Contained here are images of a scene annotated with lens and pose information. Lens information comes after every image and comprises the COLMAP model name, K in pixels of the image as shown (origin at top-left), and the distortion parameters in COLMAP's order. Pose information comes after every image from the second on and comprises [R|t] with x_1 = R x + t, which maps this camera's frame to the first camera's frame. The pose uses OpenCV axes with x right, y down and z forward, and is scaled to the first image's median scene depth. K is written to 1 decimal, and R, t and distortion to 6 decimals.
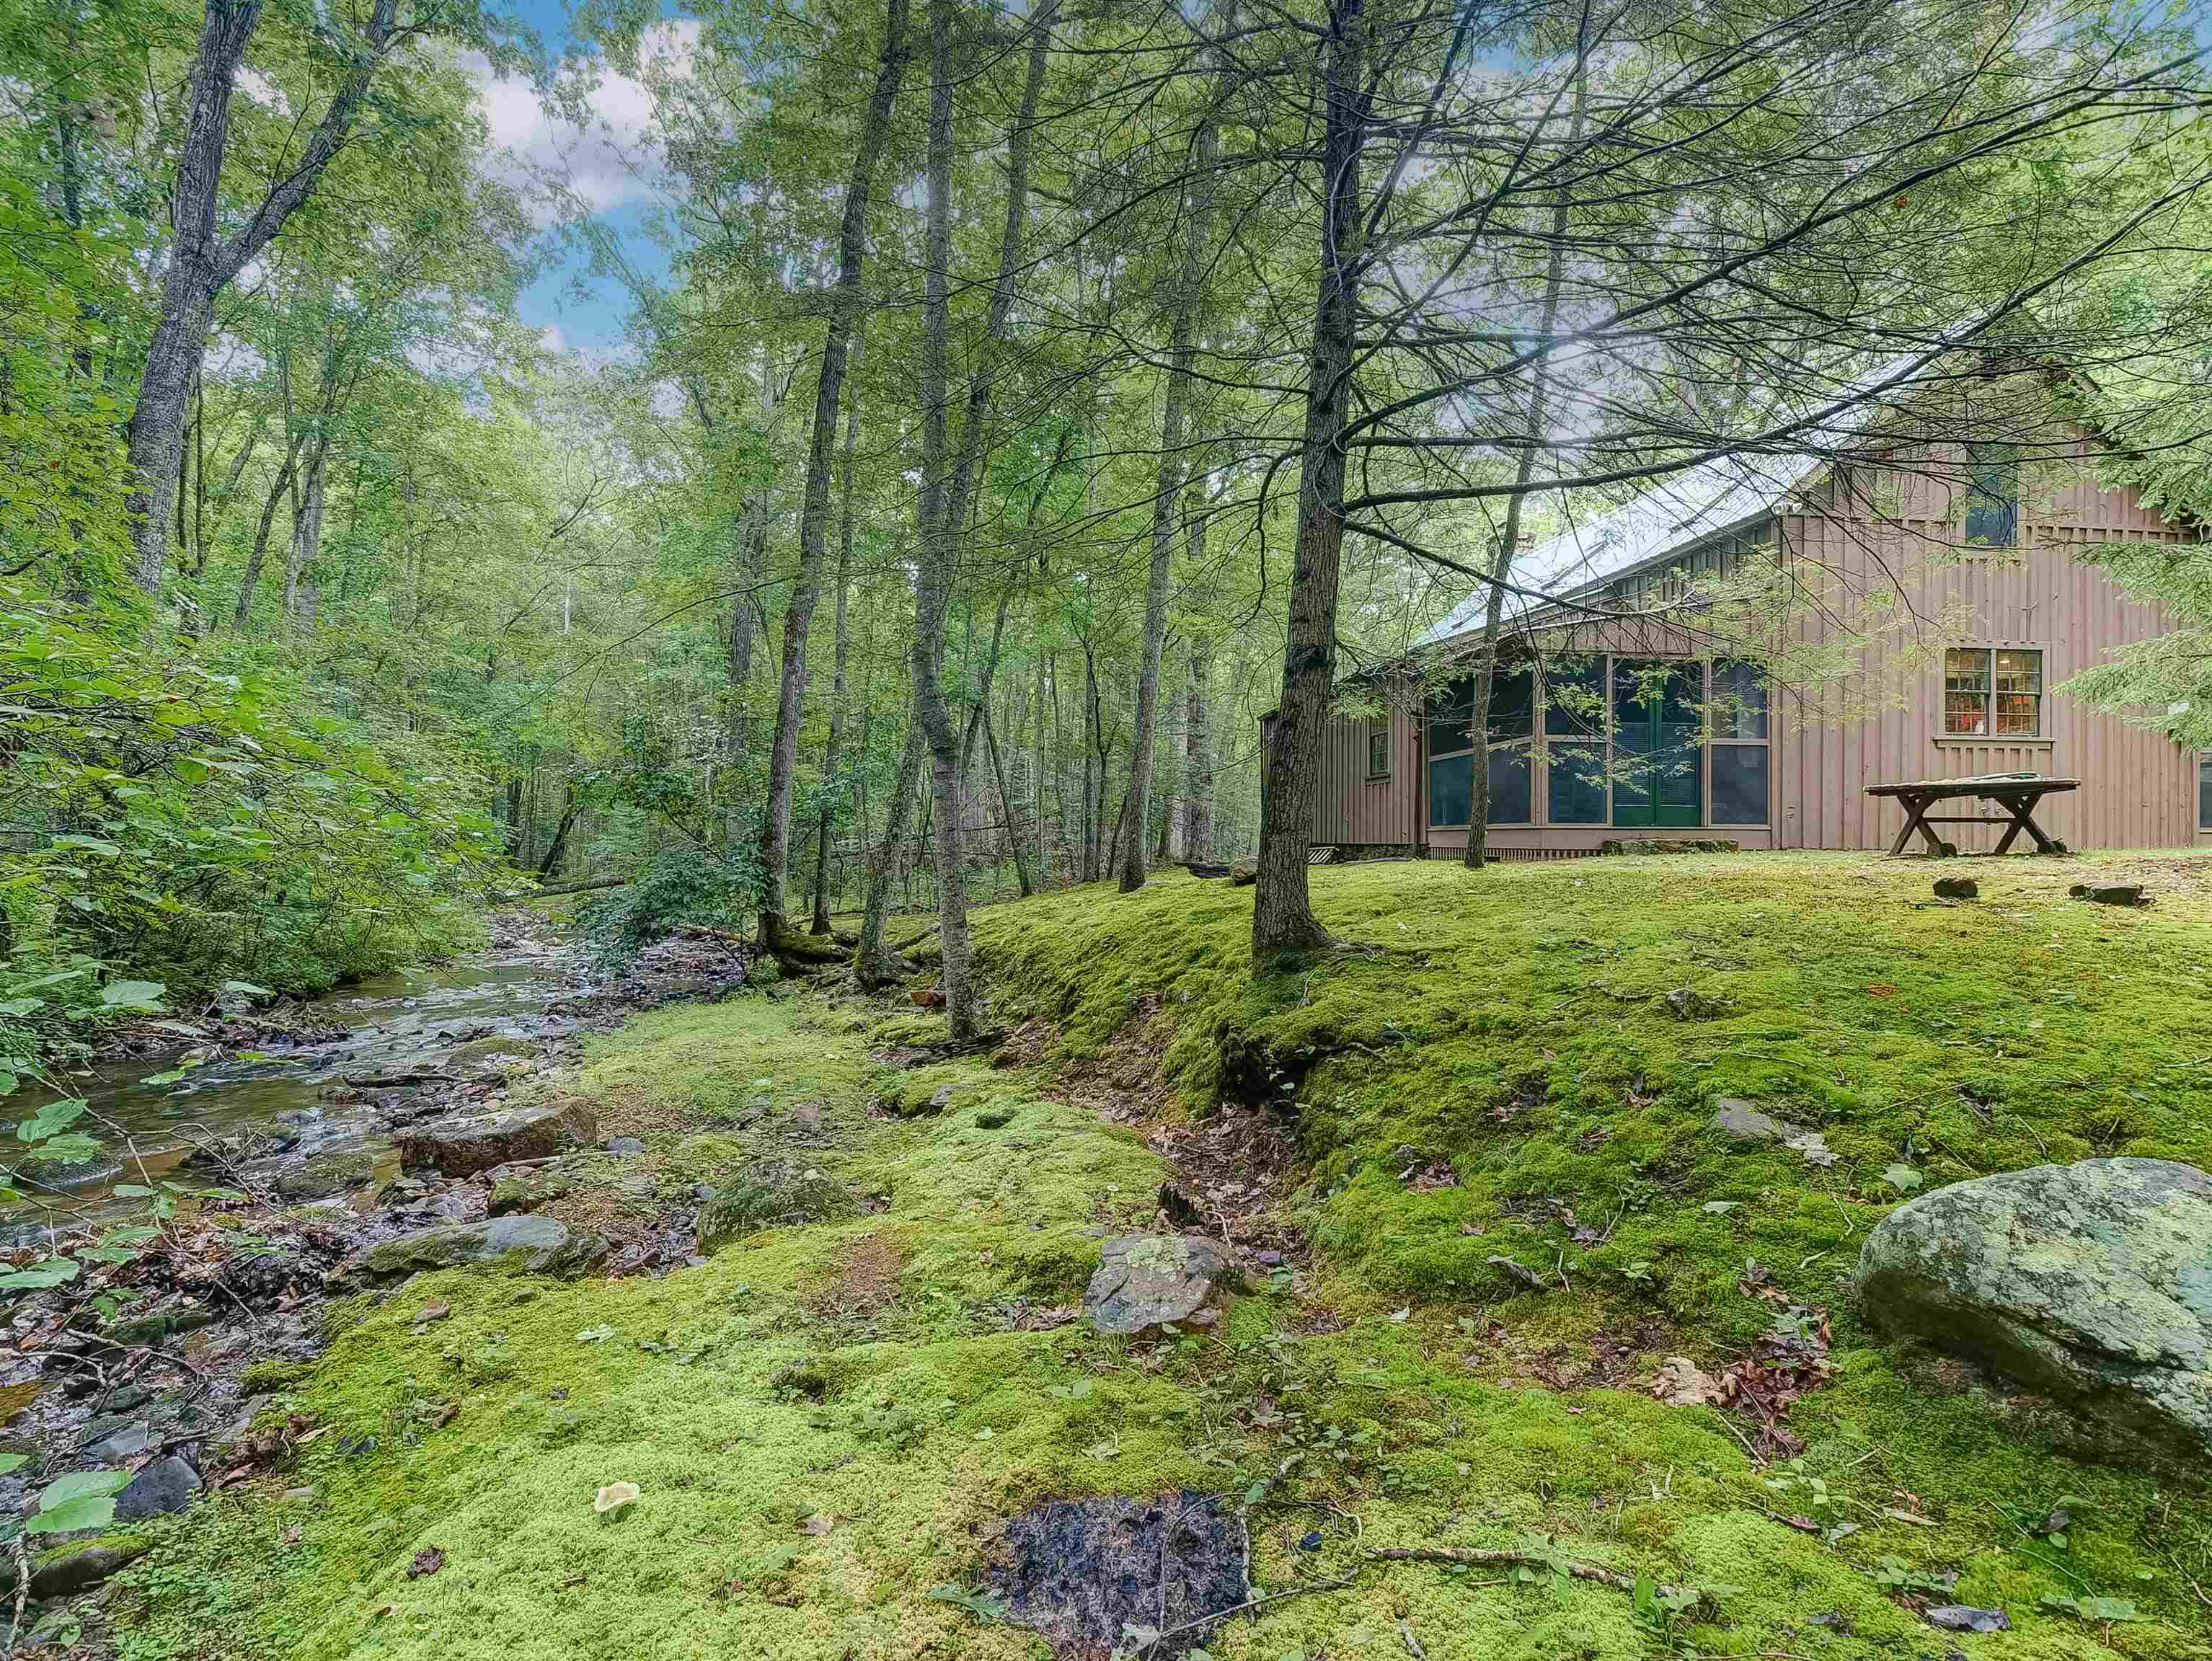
lens RADIAL K [[1081.6, 0, 1107.6], [0, 1081.6, 833.9], [0, 0, 1]] dist [-0.000612, -0.004395]
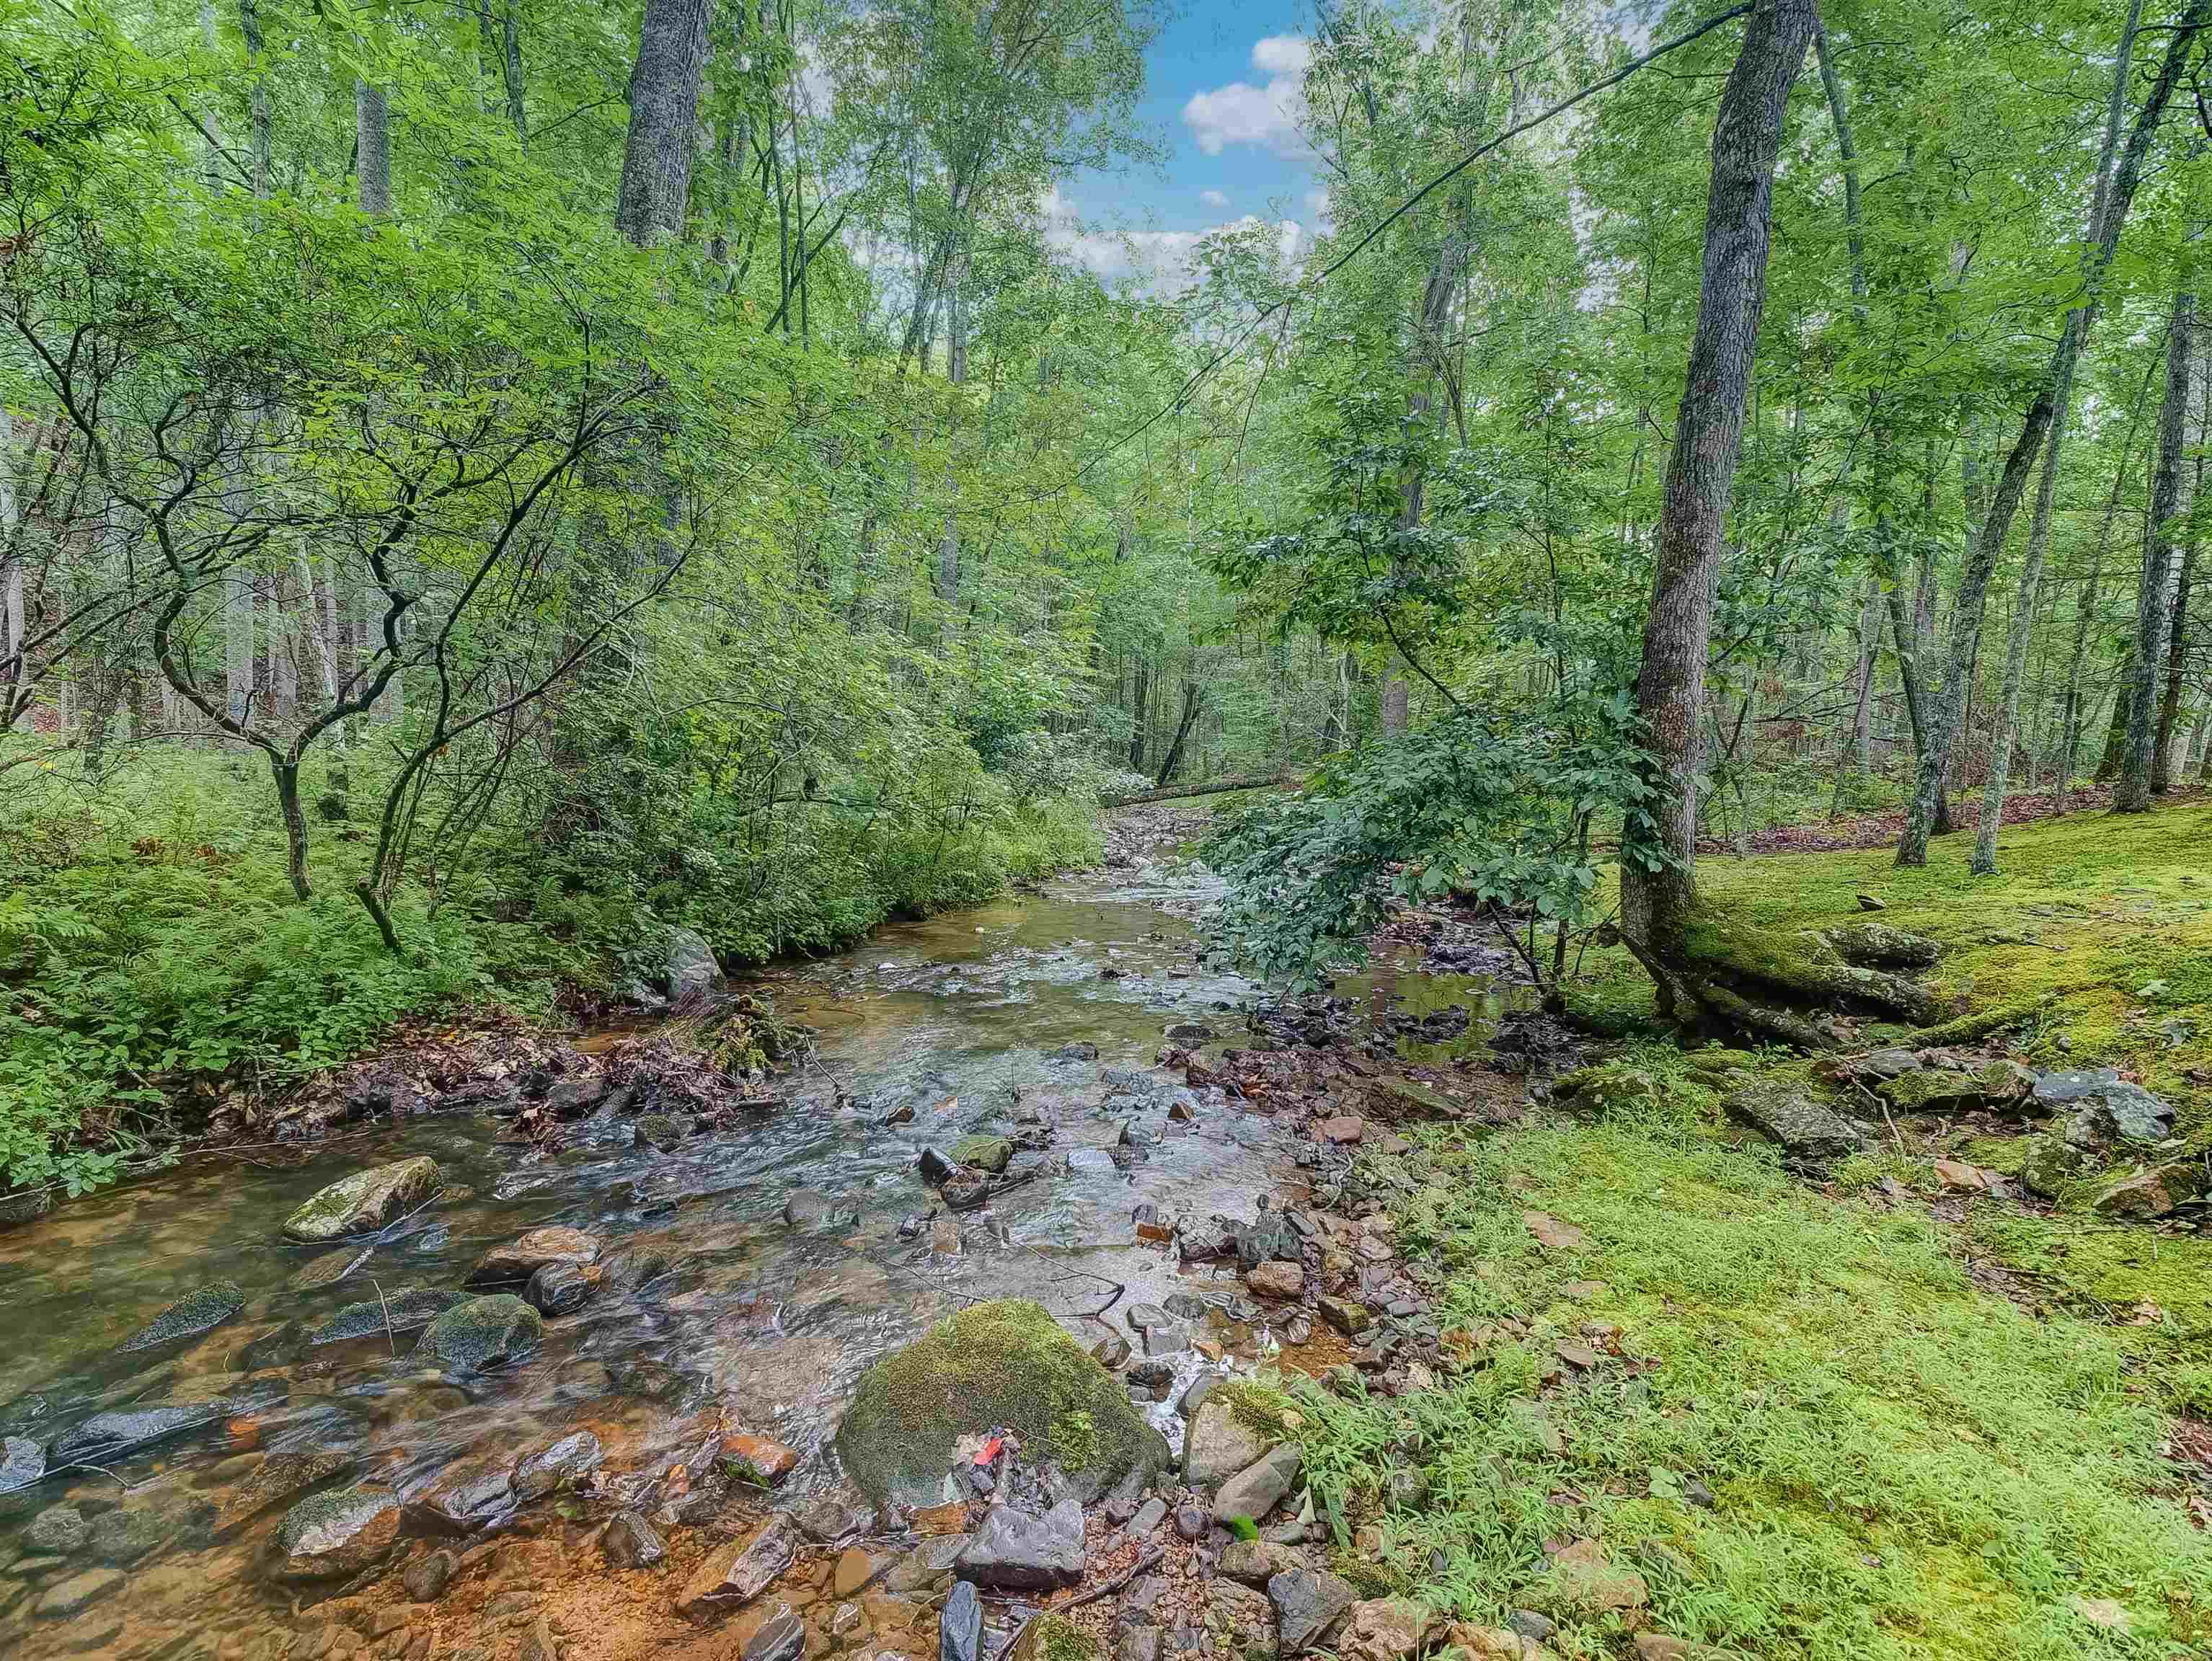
lens RADIAL K [[1081.6, 0, 1106.1], [0, 1081.6, 830.8], [0, 0, 1]] dist [-0.000612, -0.004395]
pose [[0.860672, 0.038730, -0.507685, -0.152128], [0.001359, 0.996925, 0.078356, 0.017824], [0.509159, -0.068128, 0.857972, 0.292130]]
